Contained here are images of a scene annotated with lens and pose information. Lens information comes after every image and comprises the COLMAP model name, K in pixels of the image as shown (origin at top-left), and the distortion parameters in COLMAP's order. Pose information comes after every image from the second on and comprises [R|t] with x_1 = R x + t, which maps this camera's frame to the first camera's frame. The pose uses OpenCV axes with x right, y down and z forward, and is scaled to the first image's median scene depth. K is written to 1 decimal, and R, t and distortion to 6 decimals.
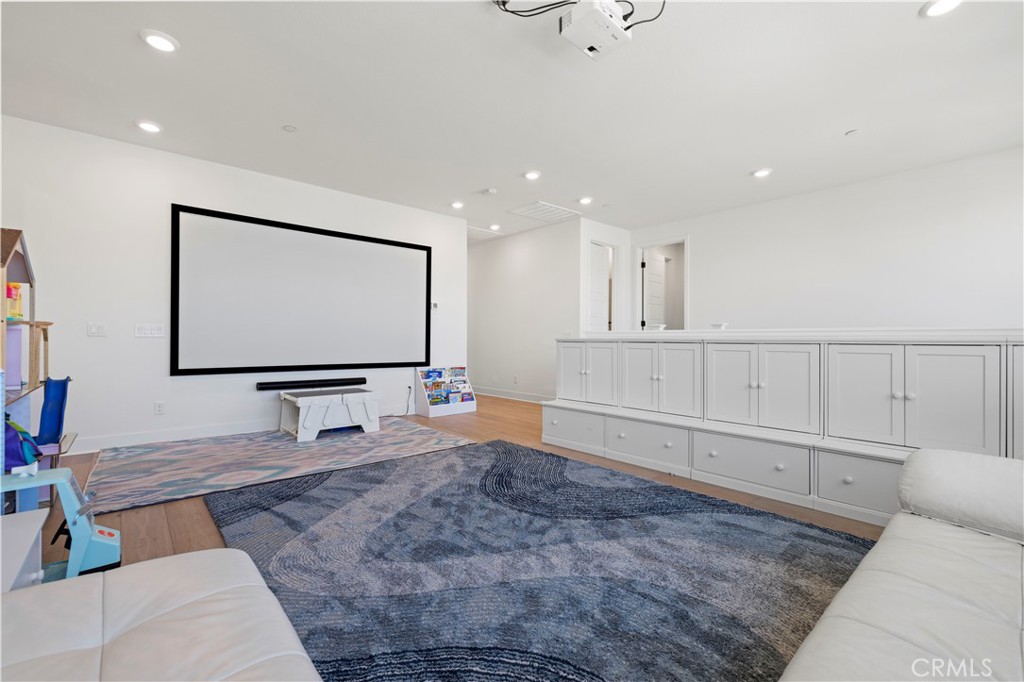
lens RADIAL K [[436.1, 0, 512.5], [0, 436.1, 339.1], [0, 0, 1]] dist [0.001586, 0.000023]
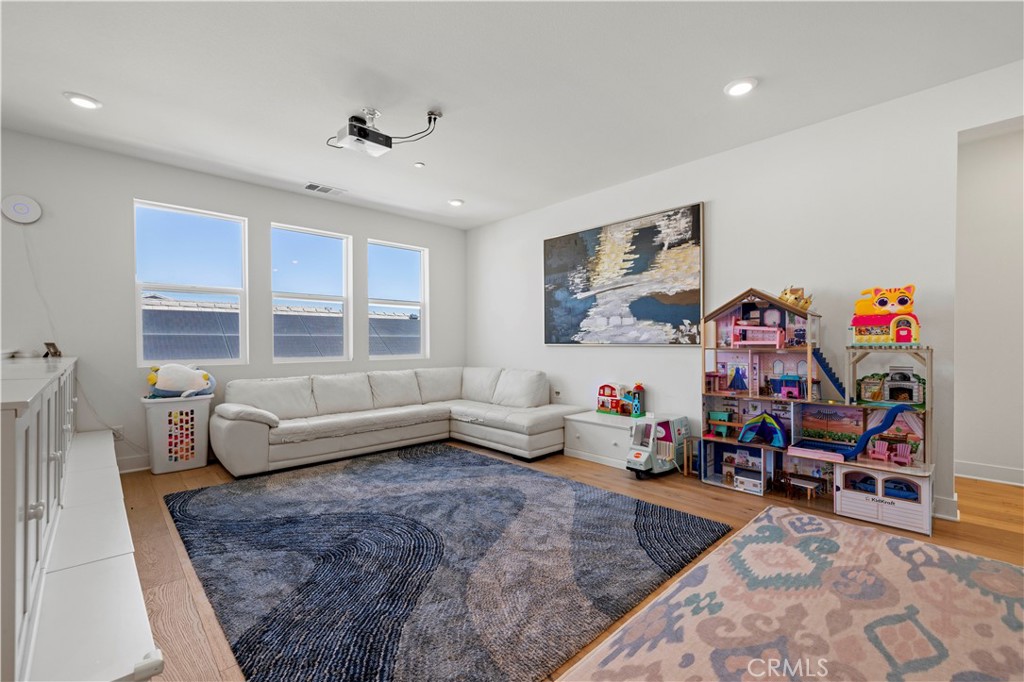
lens RADIAL K [[436.1, 0, 511.3], [0, 436.1, 340.3], [0, 0, 1]] dist [0.001586, 0.000023]
pose [[-0.999068, 0.000000, -0.043153, -0.166166], [0.000170, 0.999992, -0.003932, -0.044298], [0.043152, -0.003936, -0.999061, 1.802132]]
